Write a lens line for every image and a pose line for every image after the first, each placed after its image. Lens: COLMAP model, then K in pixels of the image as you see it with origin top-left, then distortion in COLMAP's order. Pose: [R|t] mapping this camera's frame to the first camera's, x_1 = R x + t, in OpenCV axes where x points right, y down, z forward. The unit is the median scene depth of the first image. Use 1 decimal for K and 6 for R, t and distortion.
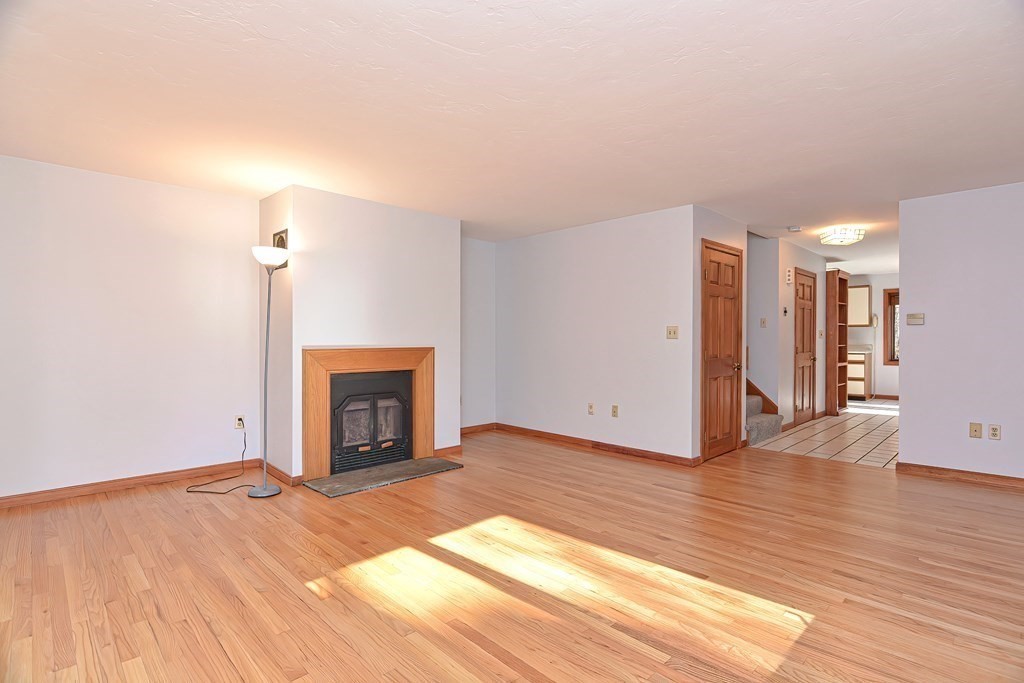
lens RADIAL K [[498.4, 0, 517.0], [0, 498.4, 343.0], [0, 0, 1]] dist [-0.000797, -0.007035]
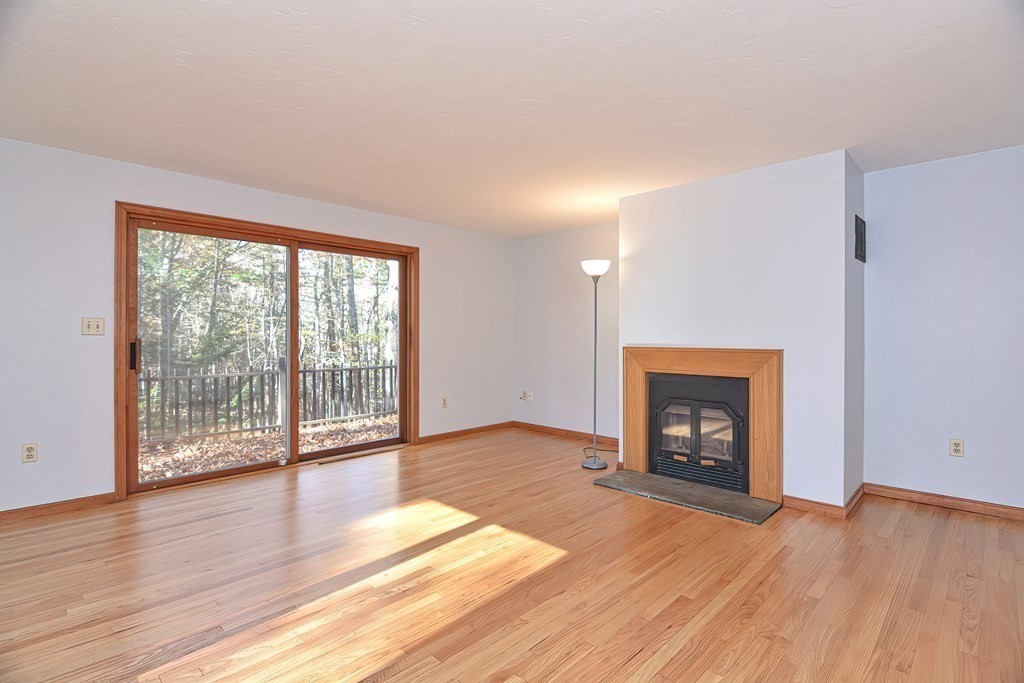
lens RADIAL K [[498.4, 0, 516.1], [0, 498.4, 336.8], [0, 0, 1]] dist [-0.000797, -0.007035]
pose [[0.026853, 0.001220, -0.999639, 0.627058], [-0.011869, 0.999929, 0.000902, -0.006665], [0.999569, 0.011841, 0.026866, 0.711100]]
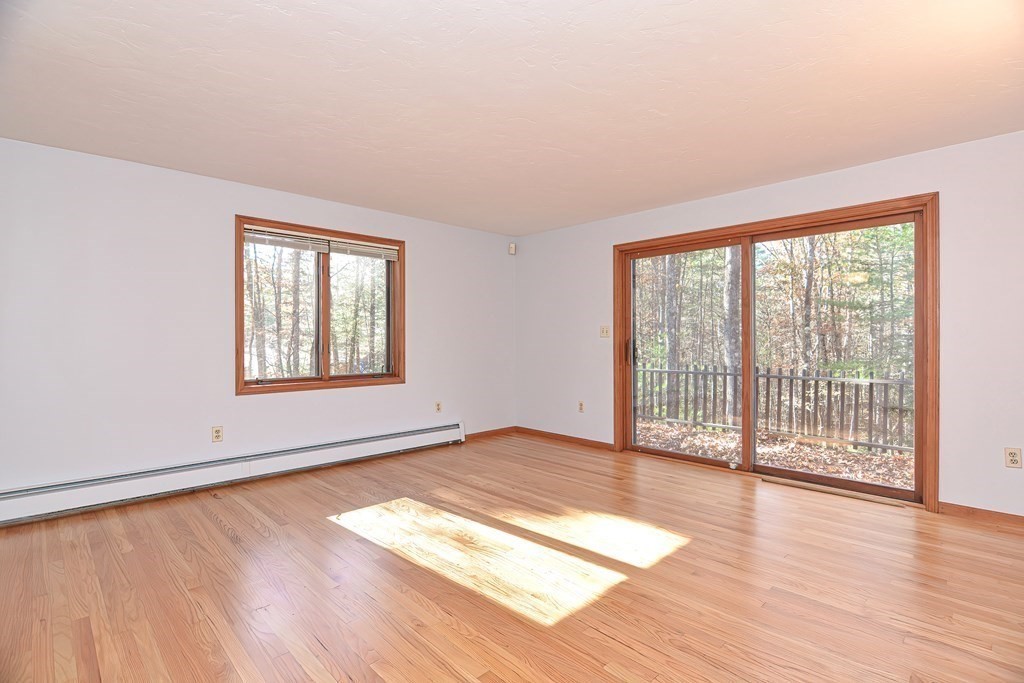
lens RADIAL K [[498.4, 0, 517.2], [0, 498.4, 338.2], [0, 0, 1]] dist [-0.000797, -0.007035]
pose [[-0.999870, -0.000778, 0.016107, -0.010533], [-0.000639, 0.999963, 0.008636, -0.007963], [-0.016113, 0.008625, -0.999833, 1.290405]]
